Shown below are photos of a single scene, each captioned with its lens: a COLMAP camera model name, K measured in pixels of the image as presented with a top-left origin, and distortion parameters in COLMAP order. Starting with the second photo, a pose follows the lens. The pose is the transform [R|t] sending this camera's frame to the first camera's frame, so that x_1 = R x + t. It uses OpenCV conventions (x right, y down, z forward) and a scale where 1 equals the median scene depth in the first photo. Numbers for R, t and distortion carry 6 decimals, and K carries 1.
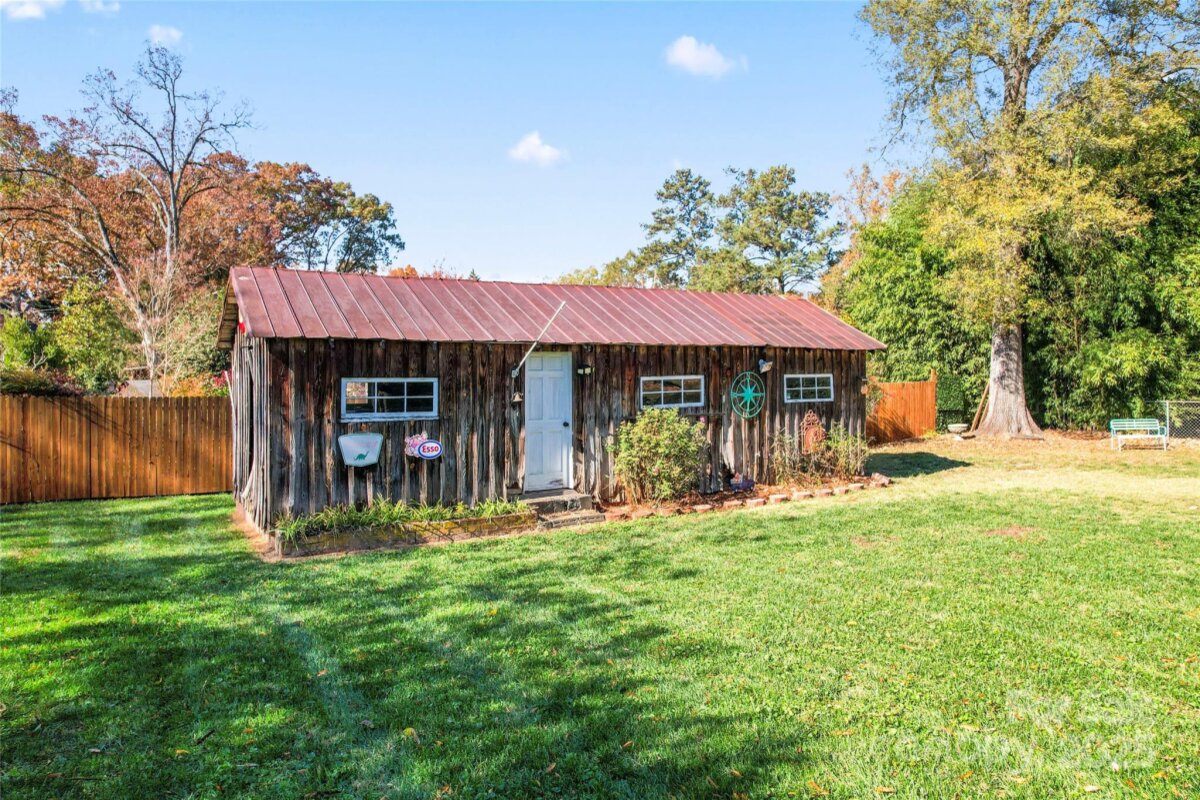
lens RADIAL K [[764.6, 0, 598.0], [0, 764.6, 419.7], [0, 0, 1]] dist [-0.034287, -0.000711]
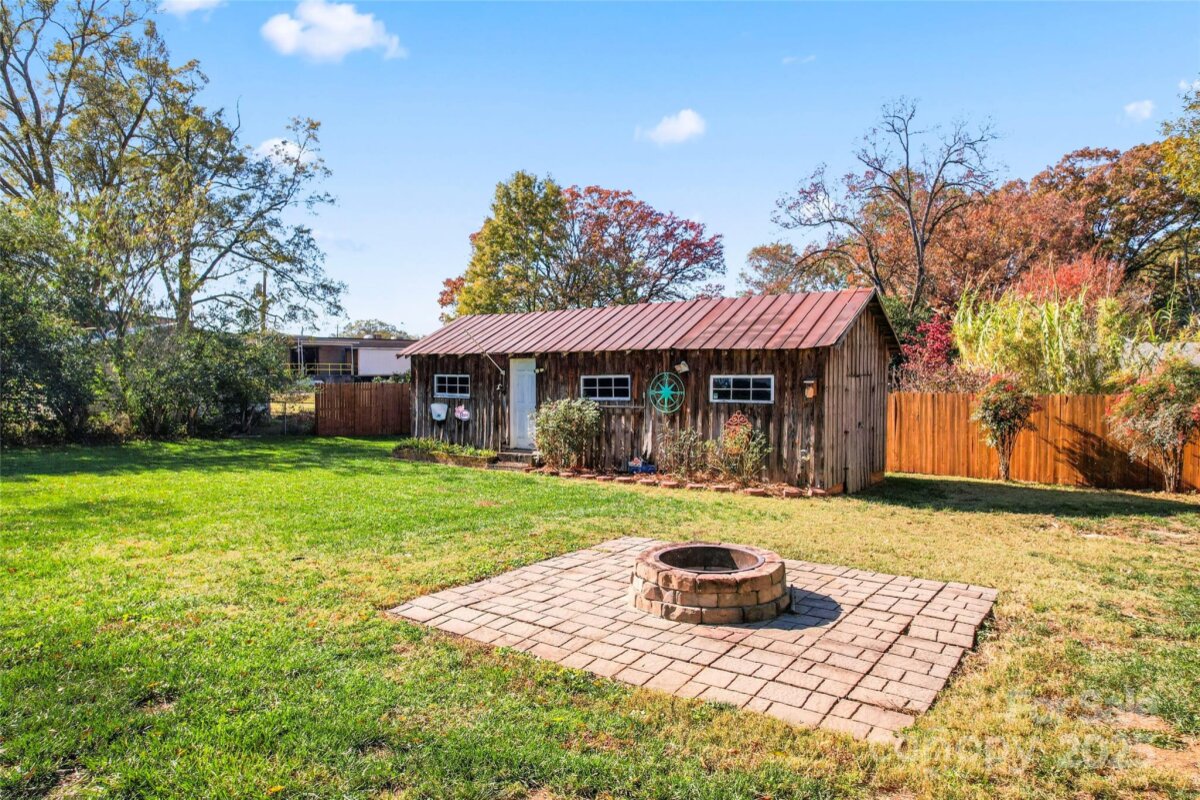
lens RADIAL K [[764.6, 0, 598.0], [0, 764.6, 419.7], [0, 0, 1]] dist [-0.034287, -0.000711]
pose [[0.386950, 0.065985, -0.919737, 1.236023], [-0.056210, 0.997269, 0.047899, -0.042400], [0.920386, 0.033164, 0.389602, 0.483469]]
